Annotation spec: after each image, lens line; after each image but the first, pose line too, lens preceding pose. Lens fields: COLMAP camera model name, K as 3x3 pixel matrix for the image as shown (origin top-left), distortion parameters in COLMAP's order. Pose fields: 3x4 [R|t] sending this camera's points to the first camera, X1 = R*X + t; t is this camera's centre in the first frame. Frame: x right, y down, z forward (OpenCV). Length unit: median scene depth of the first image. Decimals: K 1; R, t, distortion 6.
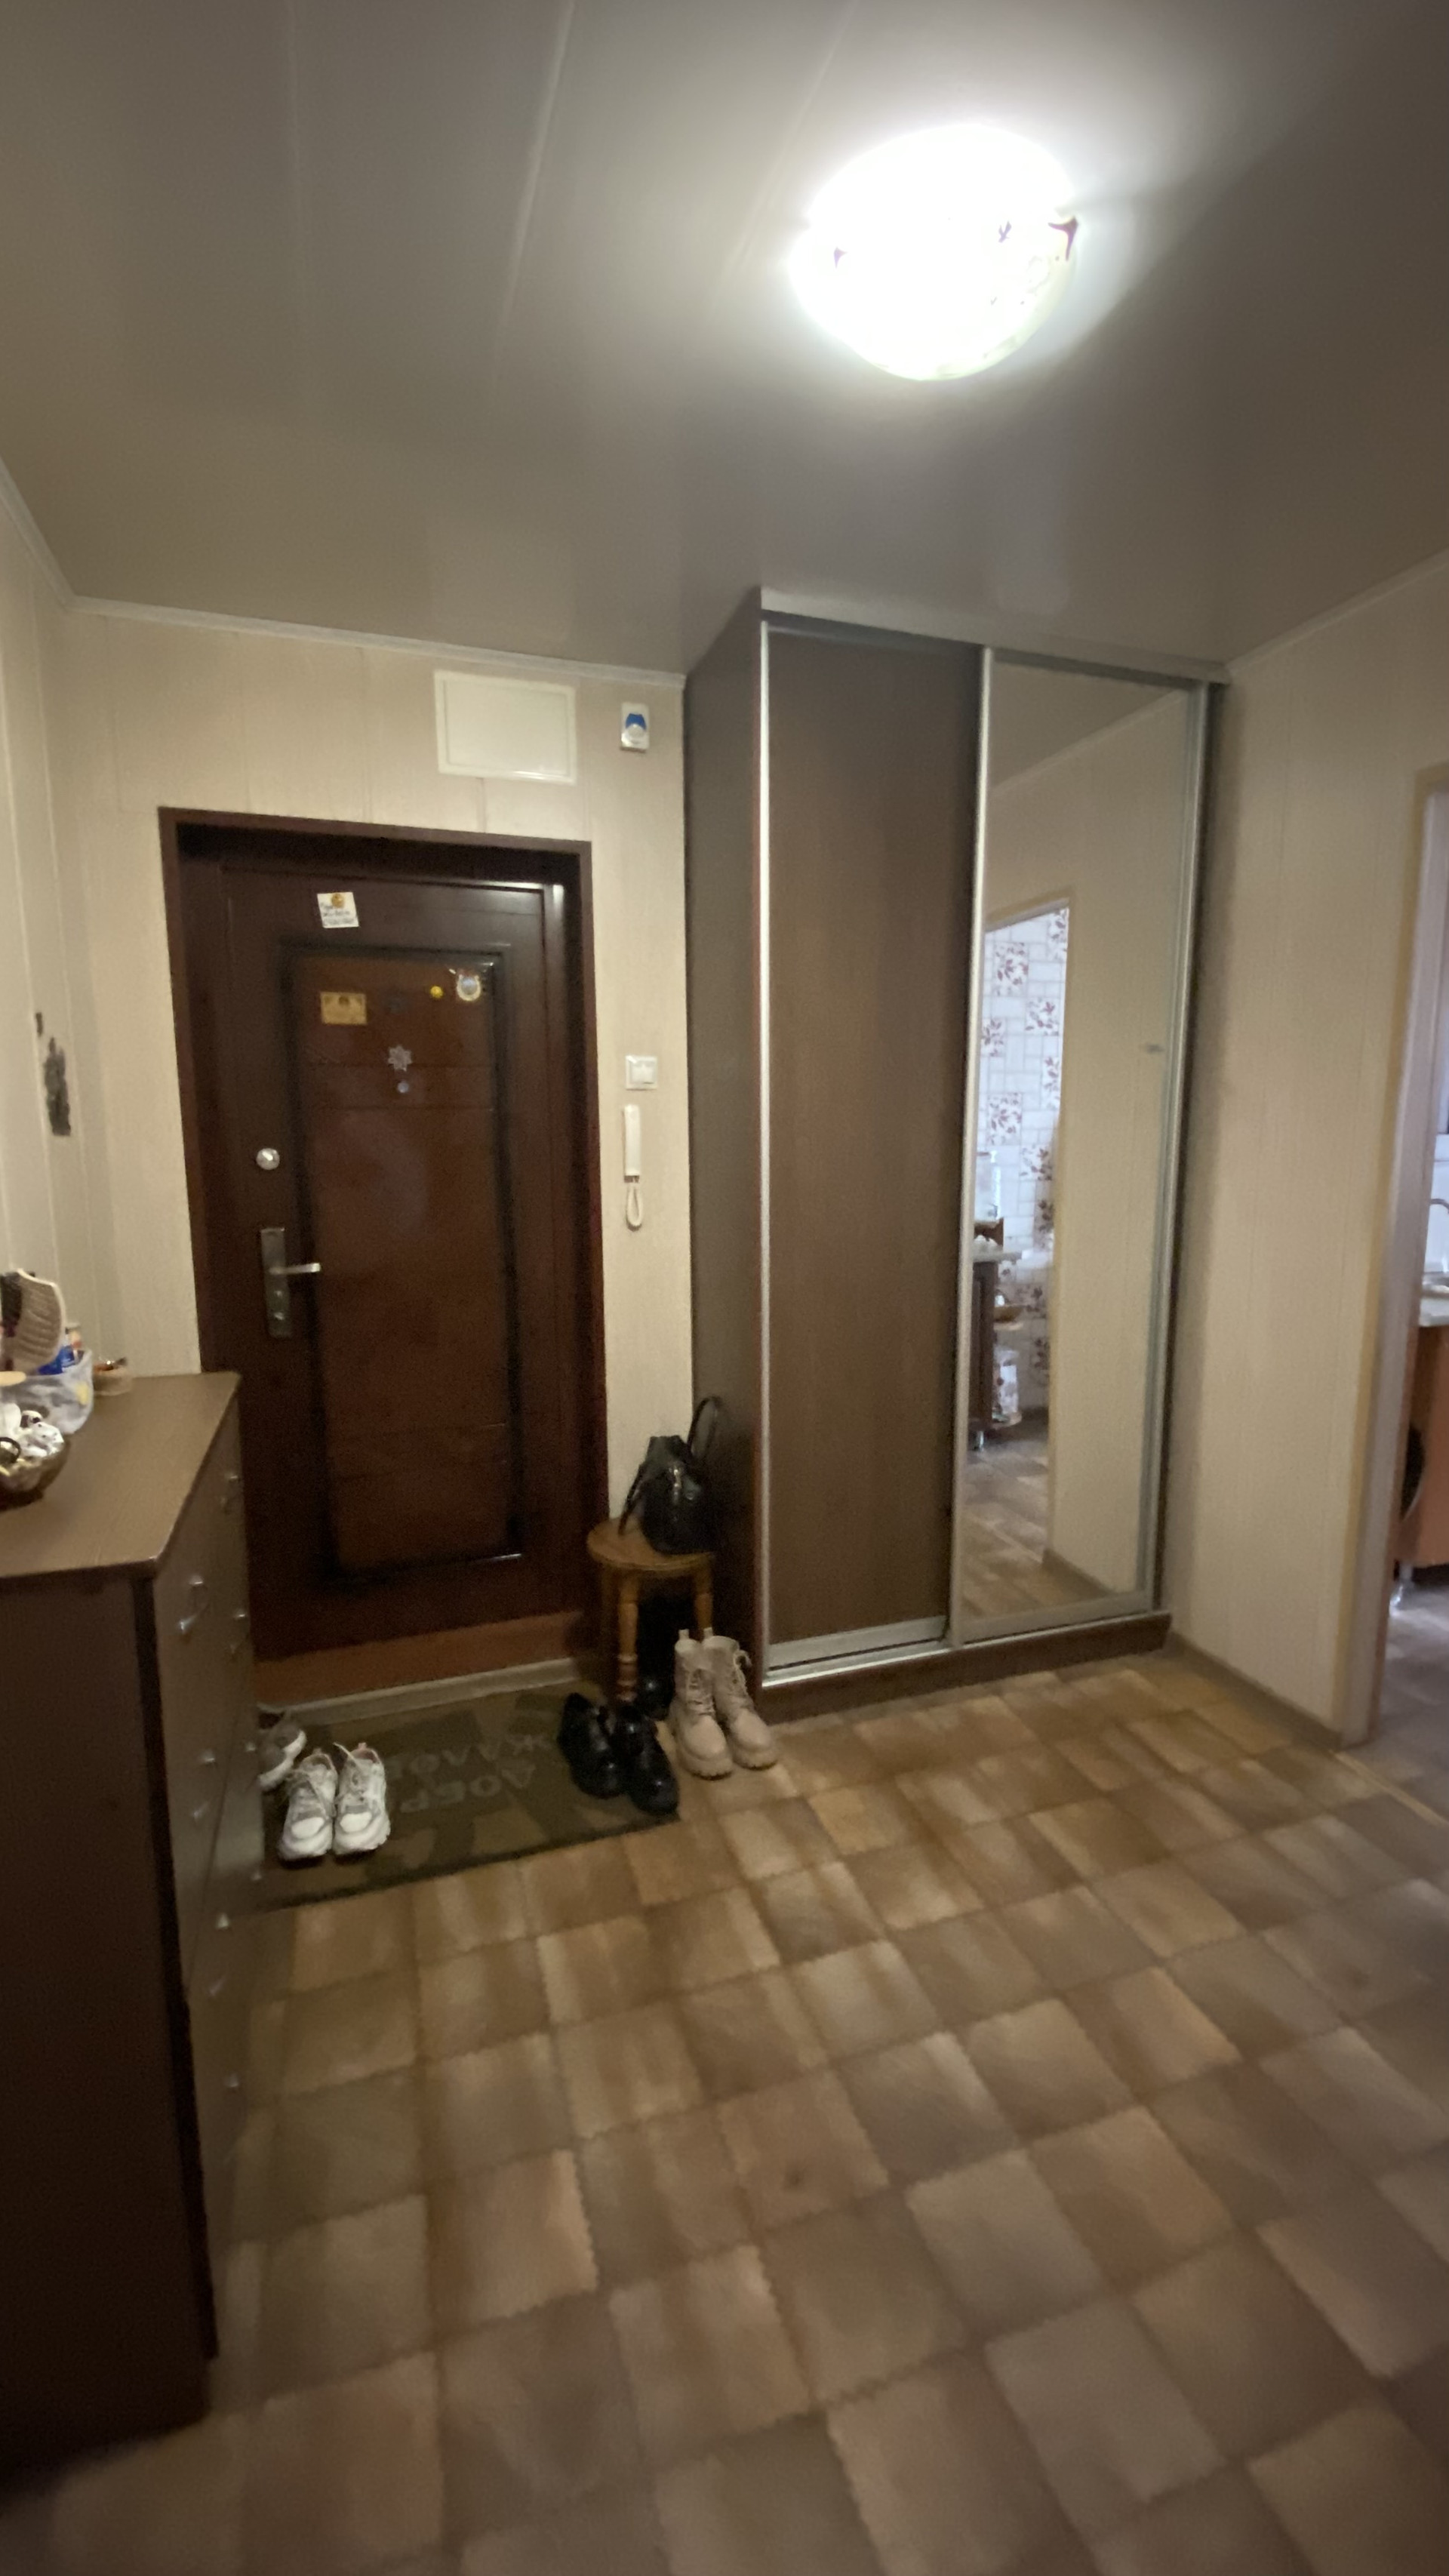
lens RADIAL K [[1062.4, 0, 725.6], [0, 1062.4, 1269.3], [0, 0, 1]] dist [0.004283, -0.000147]
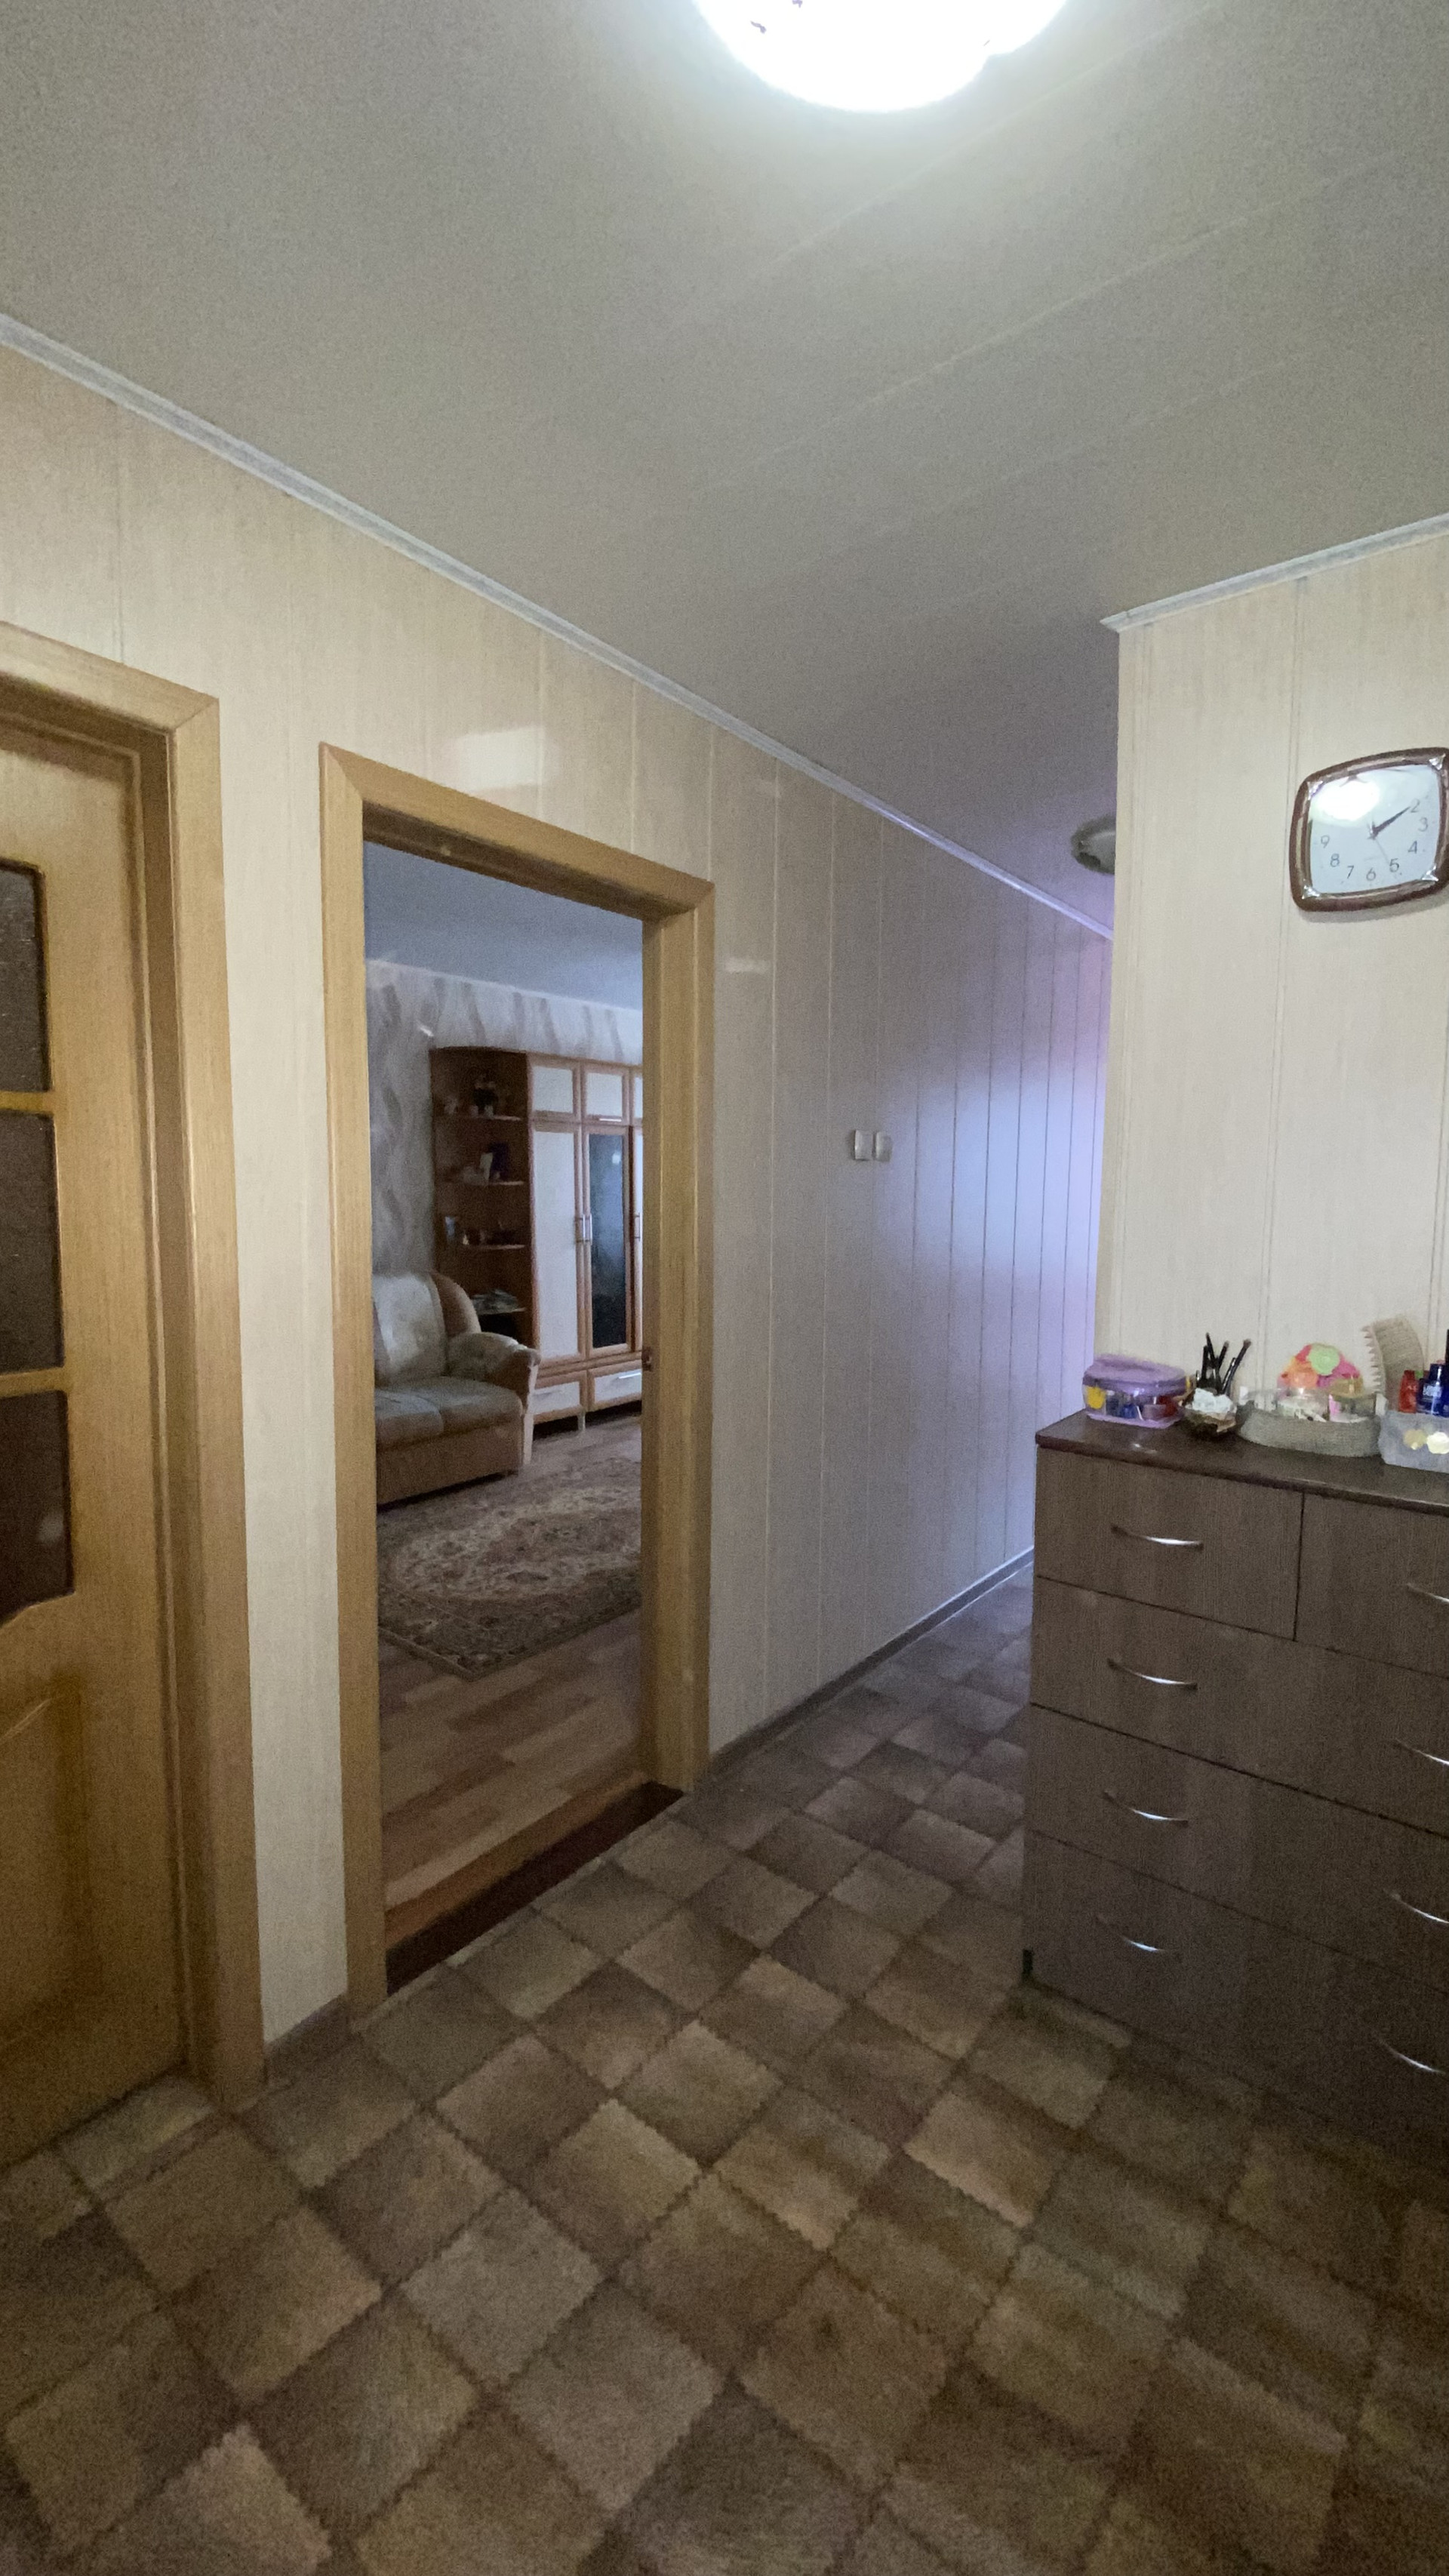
lens RADIAL K [[1062.4, 0, 720.3], [0, 1062.4, 1288.6], [0, 0, 1]] dist [0.004283, -0.000147]
pose [[-0.837067, 0.047061, -0.545073, 0.619303], [-0.094153, 0.969038, 0.228256, -0.224307], [0.538938, 0.242385, -0.806718, 1.518768]]
